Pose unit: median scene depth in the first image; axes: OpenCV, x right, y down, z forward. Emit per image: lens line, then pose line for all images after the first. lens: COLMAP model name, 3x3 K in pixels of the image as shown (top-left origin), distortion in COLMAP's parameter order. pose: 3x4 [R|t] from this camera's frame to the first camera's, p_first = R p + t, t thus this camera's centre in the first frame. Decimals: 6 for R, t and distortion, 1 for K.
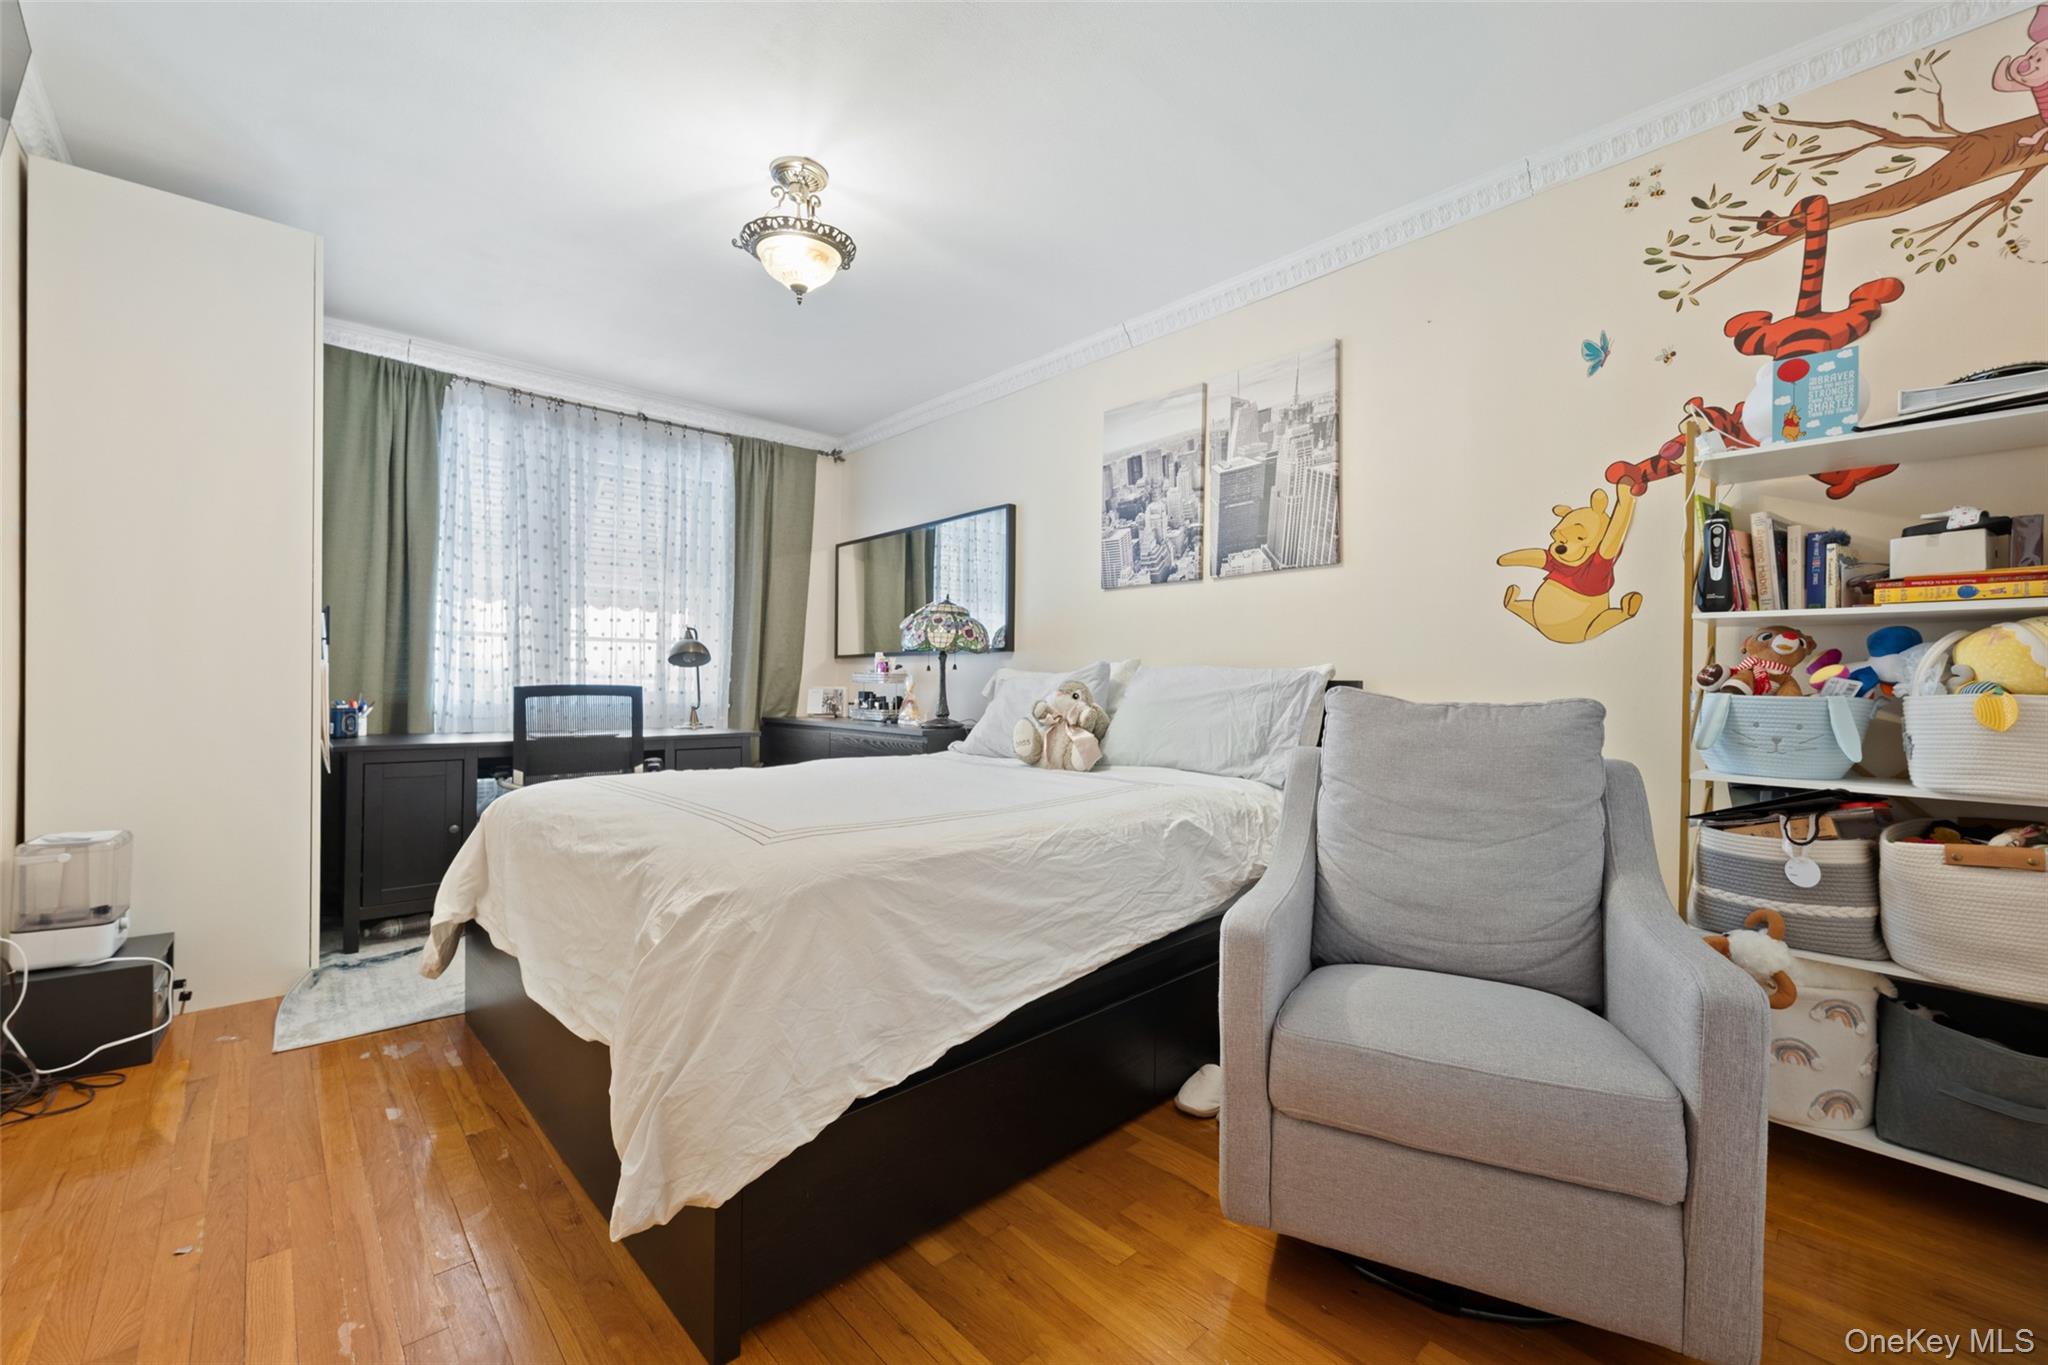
lens RADIAL K [[833.5, 0, 1024.9], [0, 833.5, 685.7], [0, 0, 1]] dist [-0.002149, -0.000025]
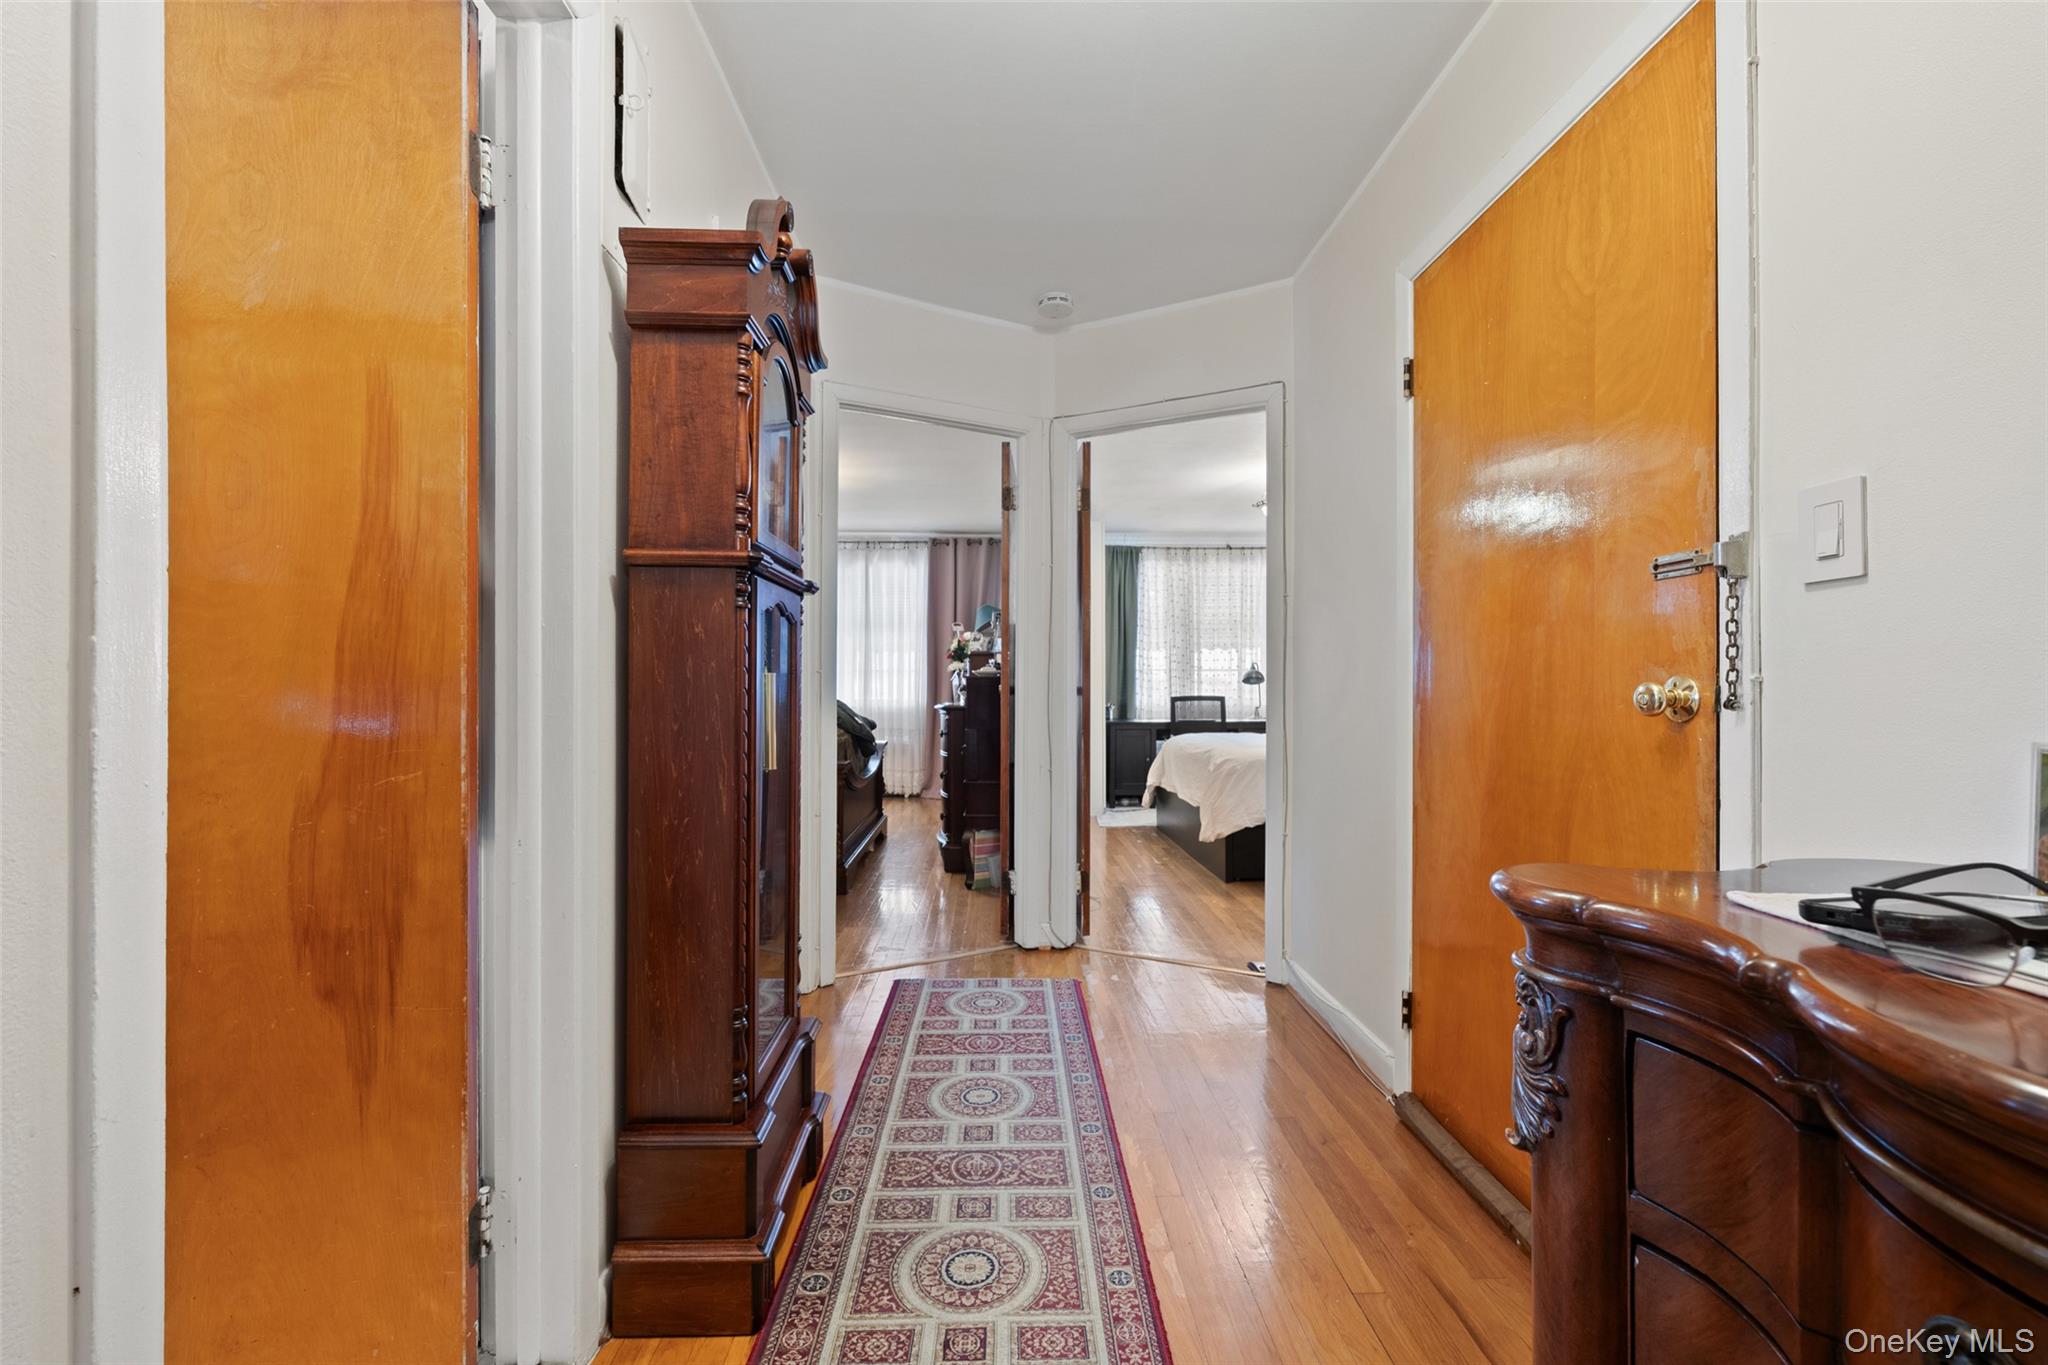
lens RADIAL K [[833.5, 0, 1022.9], [0, 833.5, 686.2], [0, 0, 1]] dist [-0.002149, -0.000025]
pose [[0.757151, -0.010026, -0.653163, 0.455358], [0.006691, 0.999949, -0.007592, -0.010828], [0.653206, 0.001378, 0.757179, -0.792077]]
